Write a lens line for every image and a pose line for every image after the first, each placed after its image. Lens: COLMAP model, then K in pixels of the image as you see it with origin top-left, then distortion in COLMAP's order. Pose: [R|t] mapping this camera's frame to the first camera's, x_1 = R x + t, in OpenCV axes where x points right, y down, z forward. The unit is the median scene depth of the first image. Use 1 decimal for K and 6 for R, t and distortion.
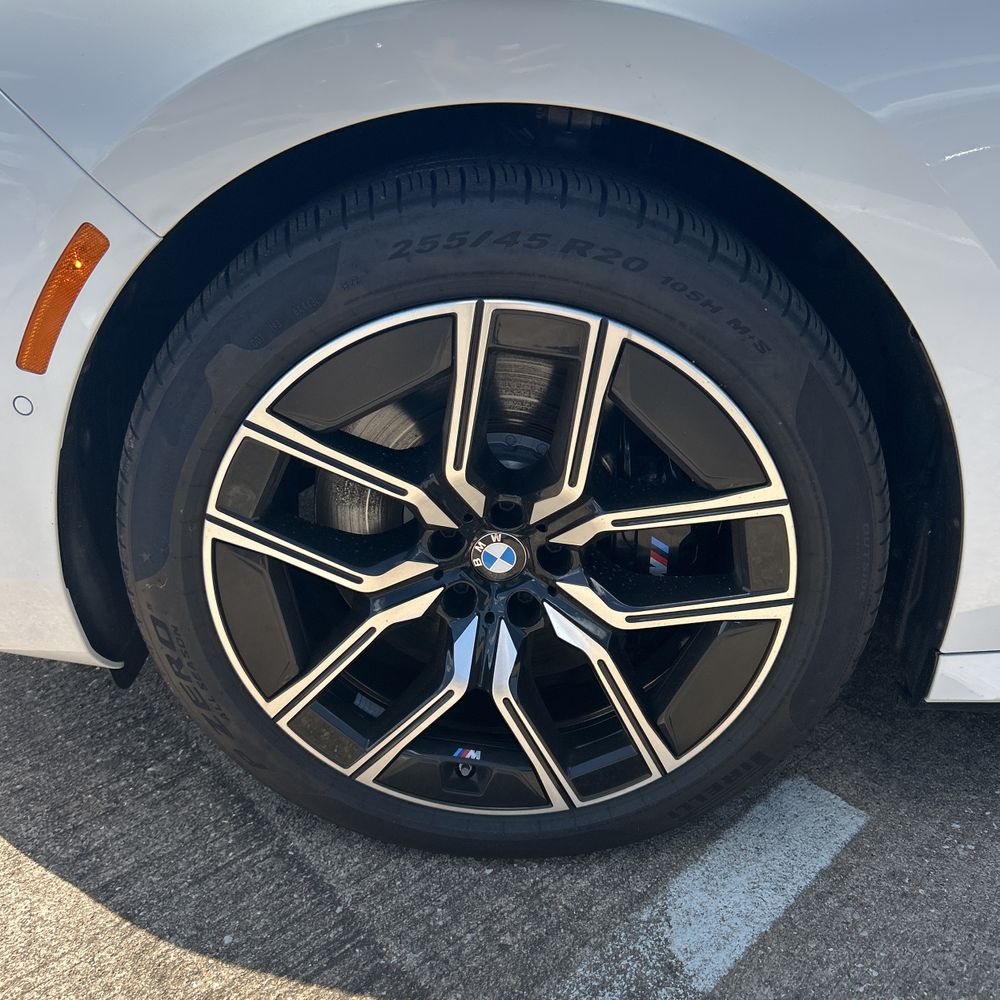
lens RADIAL K [[1021.7, 0, 500.0], [0, 1021.7, 500.0], [0, 0, 1]] dist [0.106977, -0.289454]
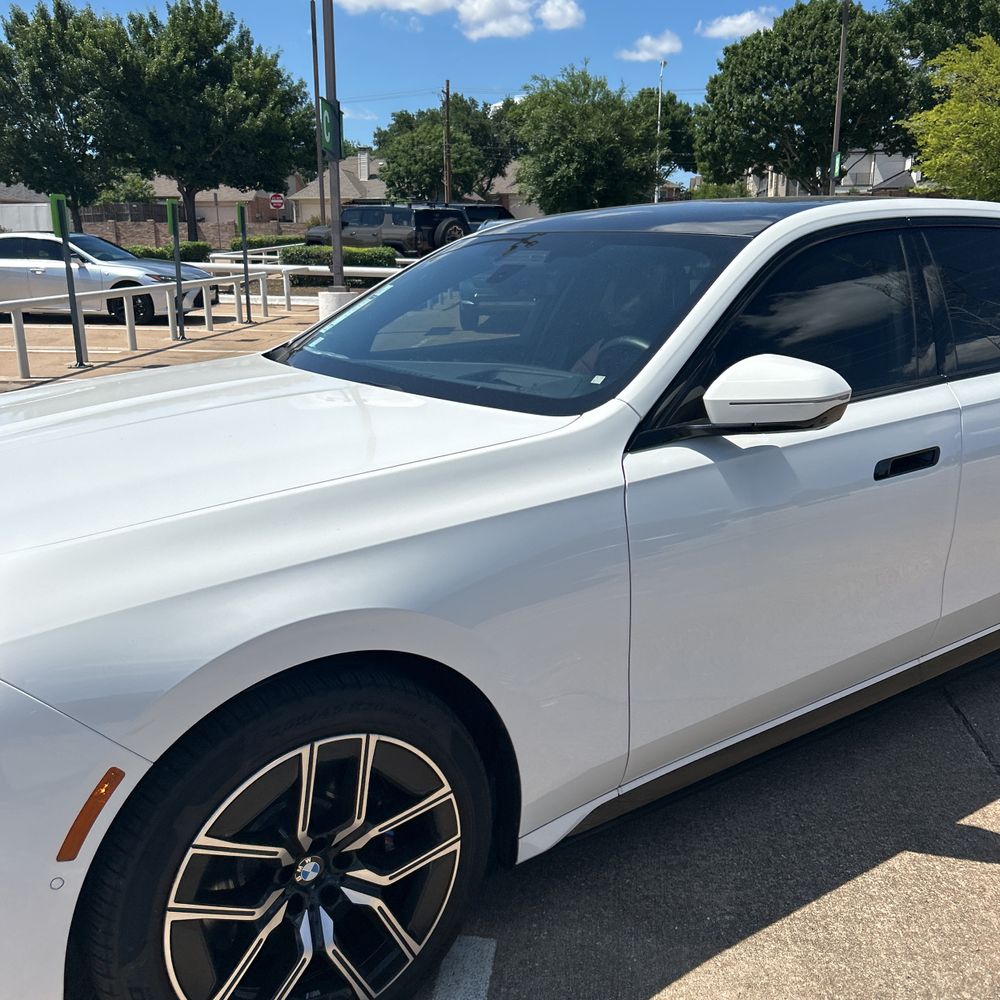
lens RADIAL K [[1014.1, 0, 495.6], [0, 1014.1, 503.3], [0, 0, 1]] dist [0.027267, -0.020347]
pose [[0.791313, -0.150389, 0.592628, -0.715896], [0.268397, 0.956336, -0.115693, -0.270118], [-0.549352, 0.250609, 0.797125, -0.760006]]
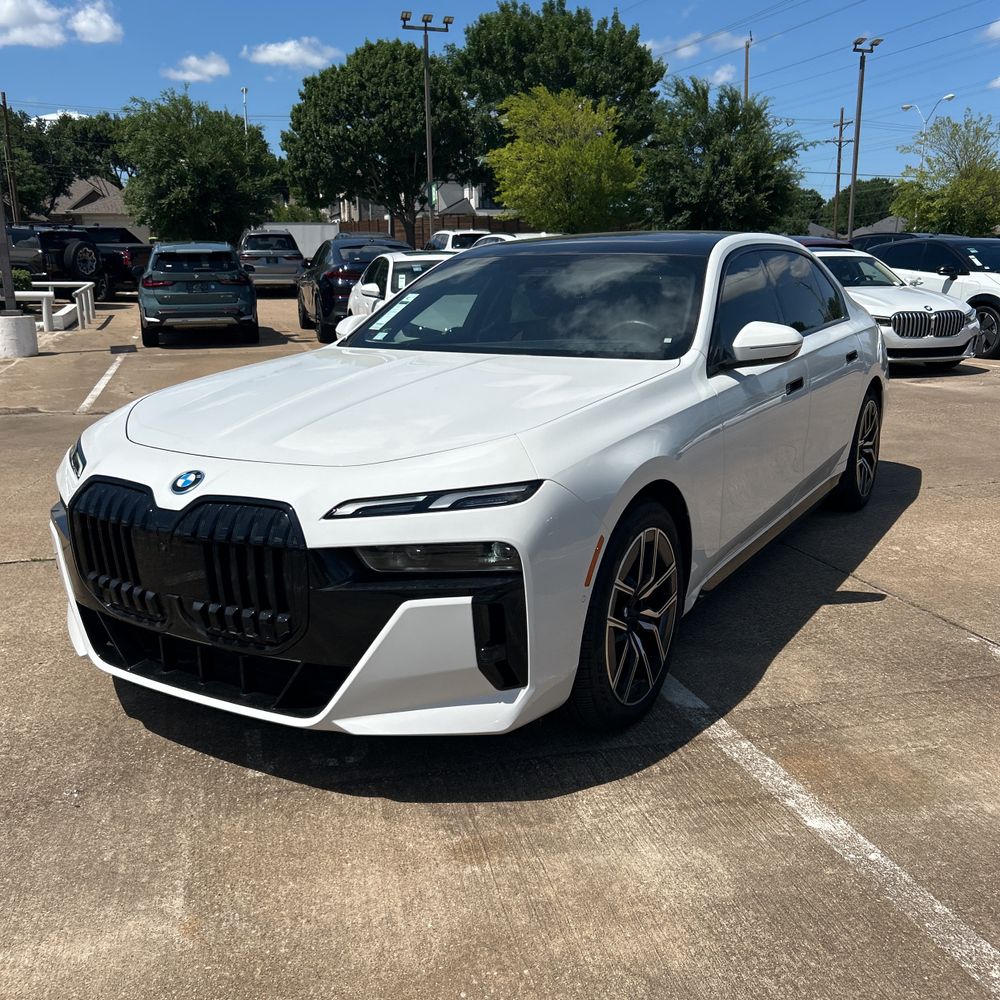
lens RADIAL K [[1020.2, 0, 493.0], [0, 1020.2, 497.0], [0, 0, 1]] dist [0.014853, -0.002986]
pose [[0.484228, -0.198534, 0.852119, -2.869692], [0.392831, 0.919567, -0.008983, -0.413693], [-0.781797, 0.339088, 0.523270, -0.448321]]
